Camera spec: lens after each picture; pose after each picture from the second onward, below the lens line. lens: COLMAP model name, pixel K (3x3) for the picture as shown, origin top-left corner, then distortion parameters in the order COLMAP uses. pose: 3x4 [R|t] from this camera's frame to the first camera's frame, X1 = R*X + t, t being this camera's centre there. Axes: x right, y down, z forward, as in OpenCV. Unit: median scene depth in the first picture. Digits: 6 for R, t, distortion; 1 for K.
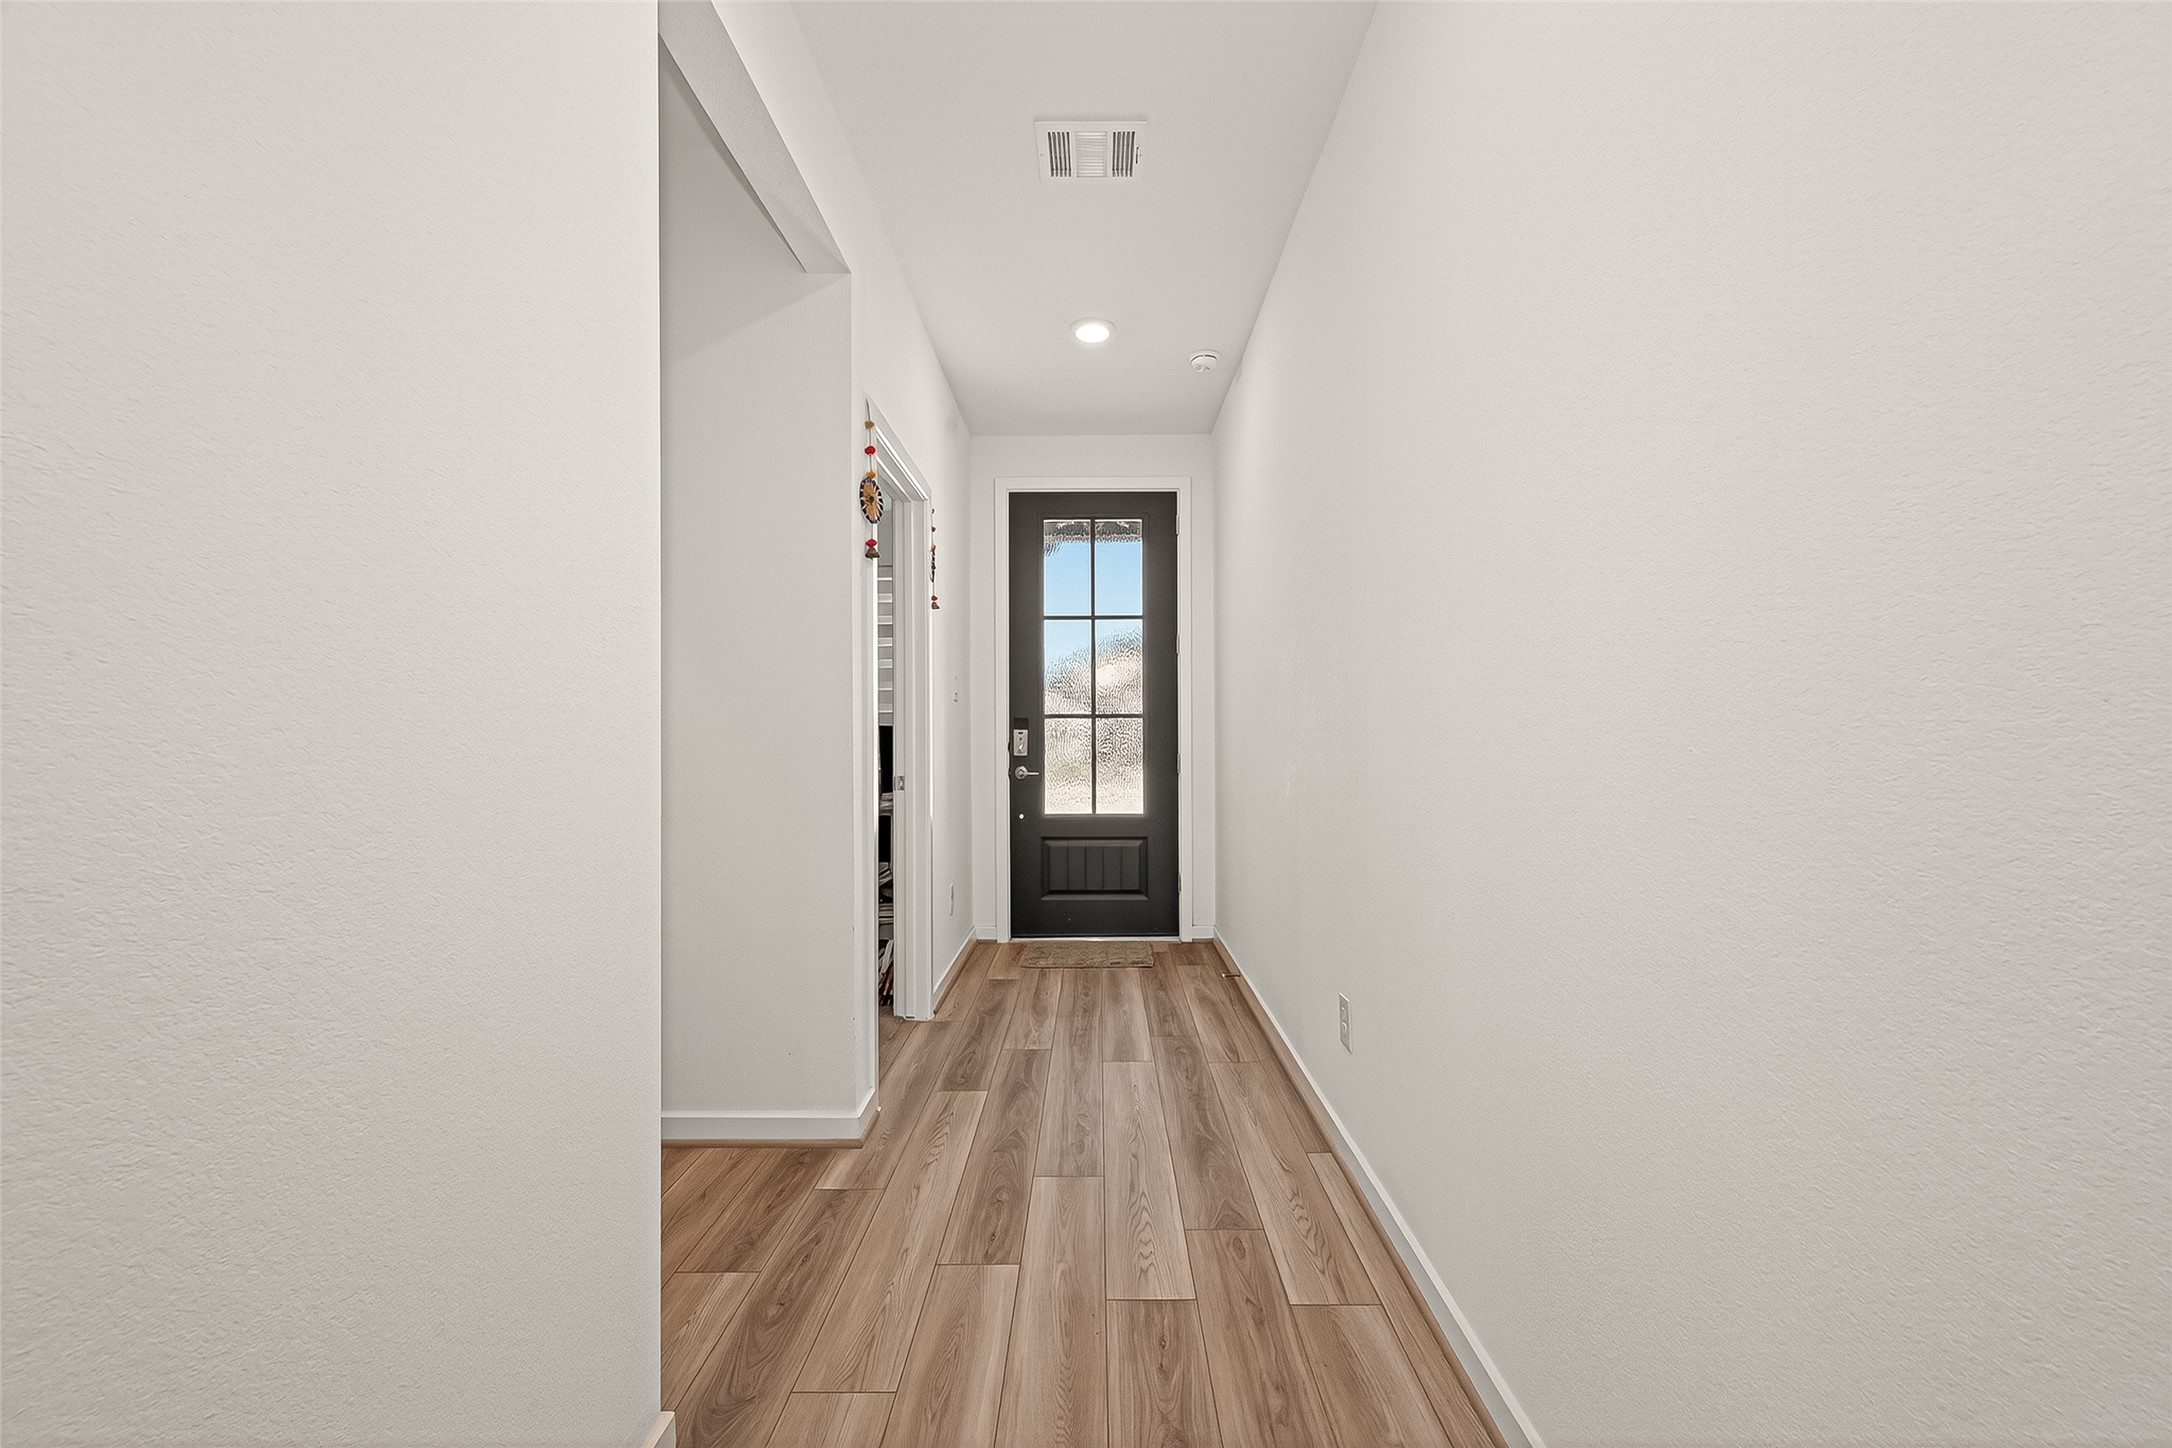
lens RADIAL K [[869.3, 0, 1086.9], [0, 869.3, 731.1], [0, 0, 1]] dist [0.001347, -0.000386]
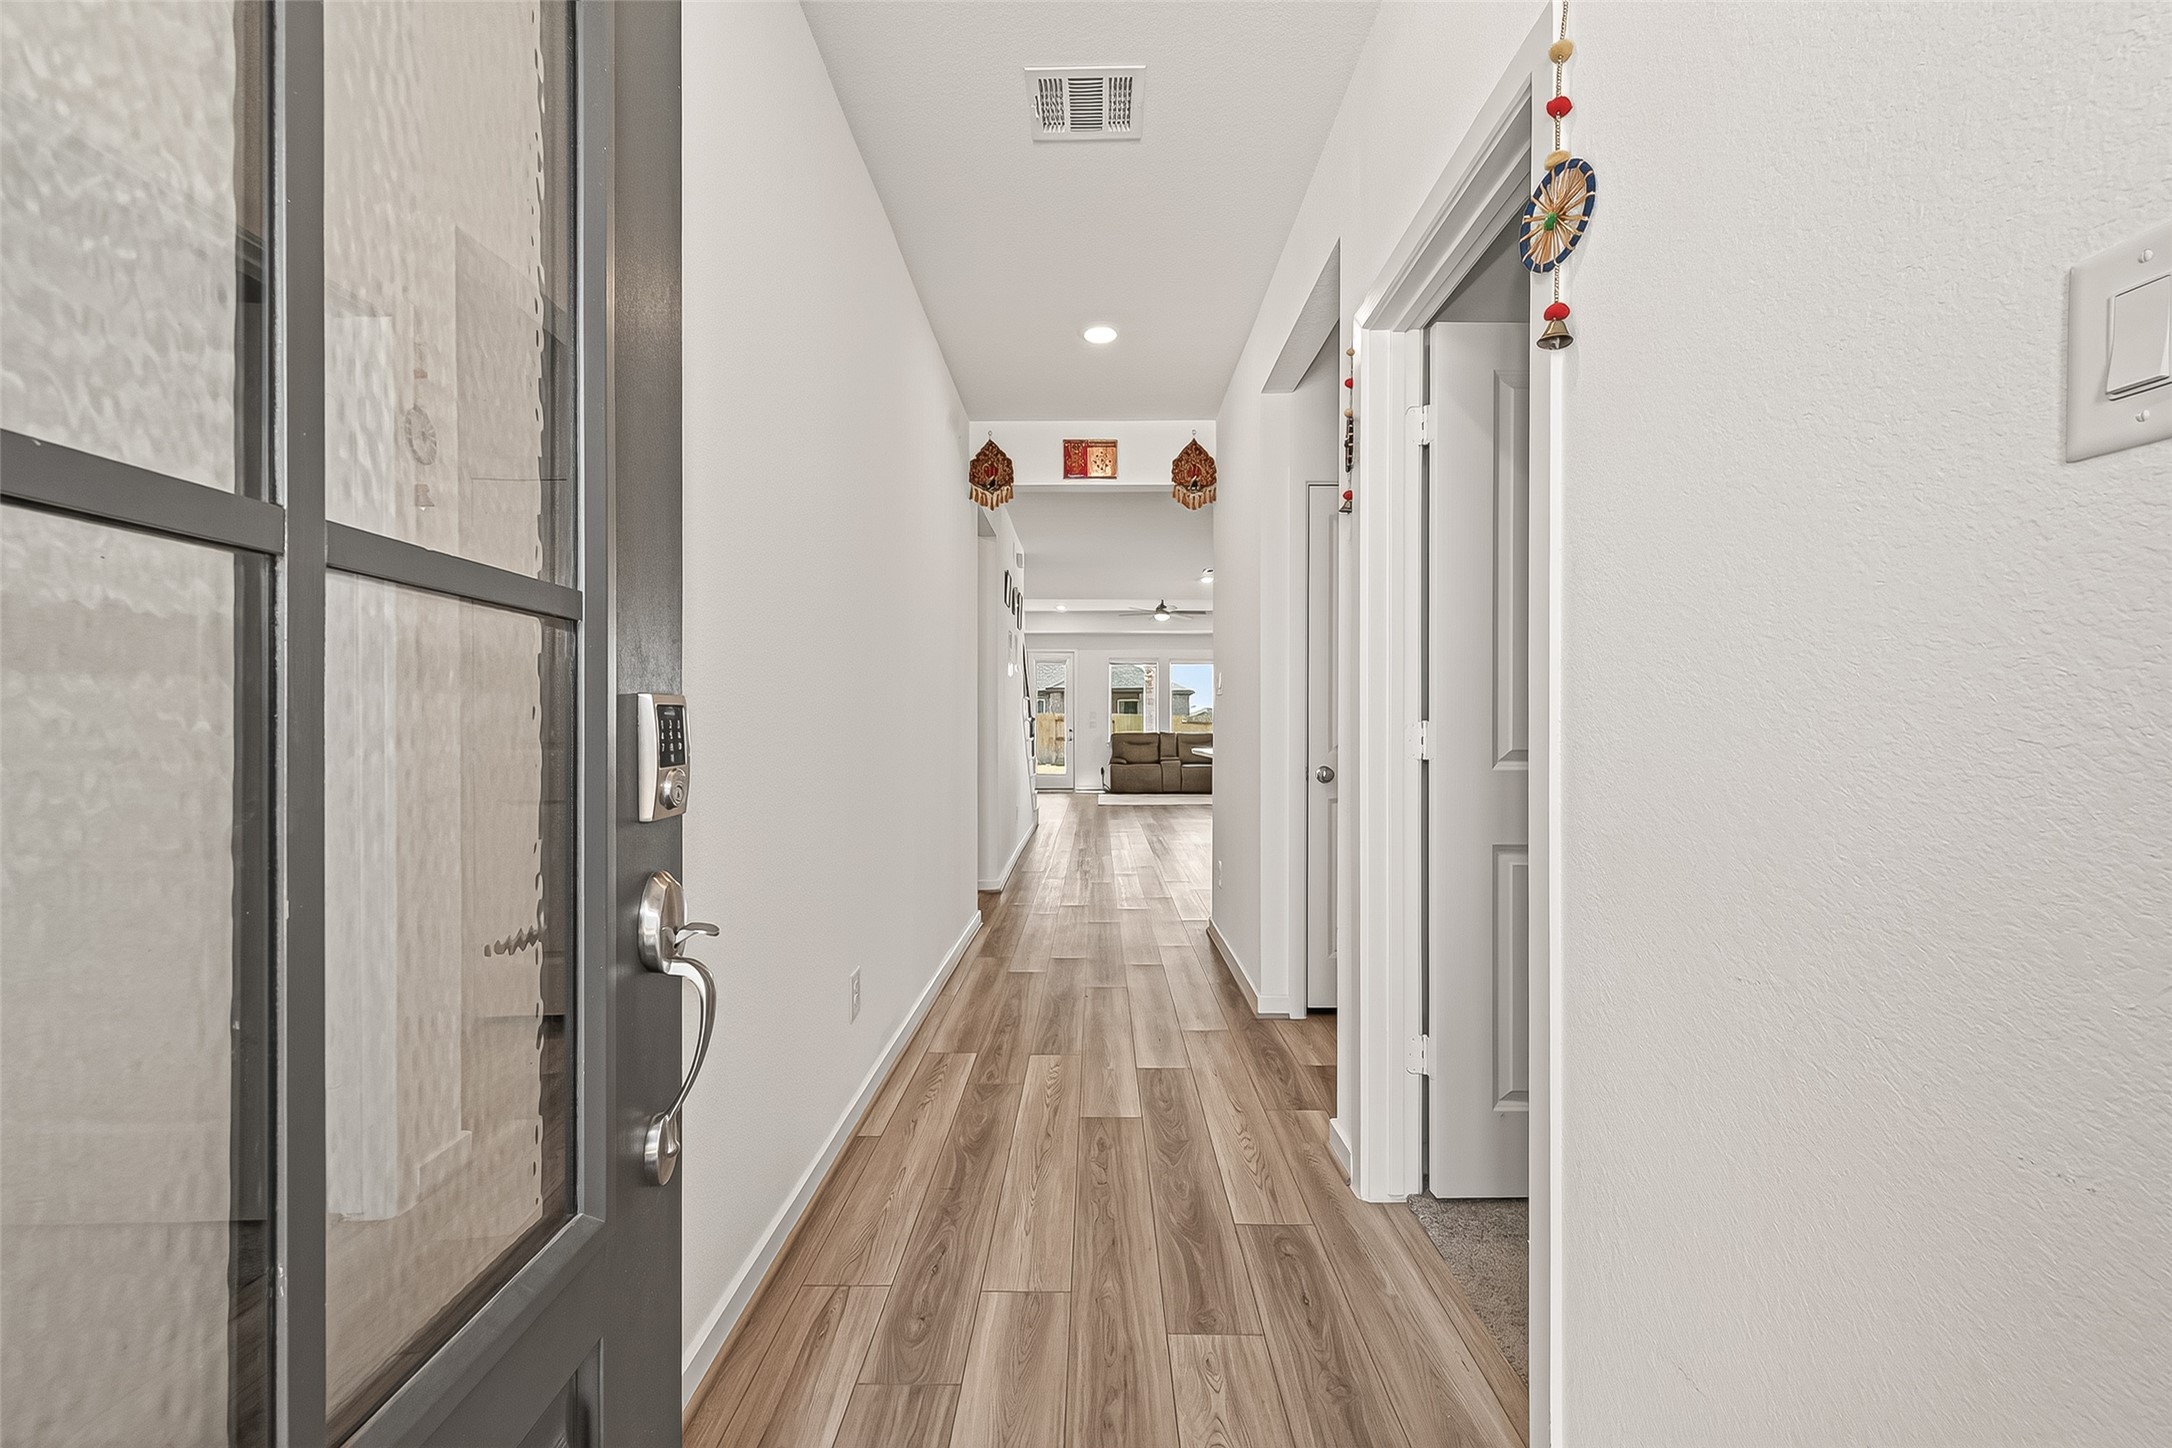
lens RADIAL K [[869.3, 0, 1085.6], [0, 869.3, 724.8], [0, 0, 1]] dist [0.001347, -0.000386]
pose [[-0.999982, 0.005680, 0.001937, 0.005861], [0.005667, 0.999963, -0.006438, 0.007235], [-0.001974, -0.006426, -0.999977, 1.888002]]
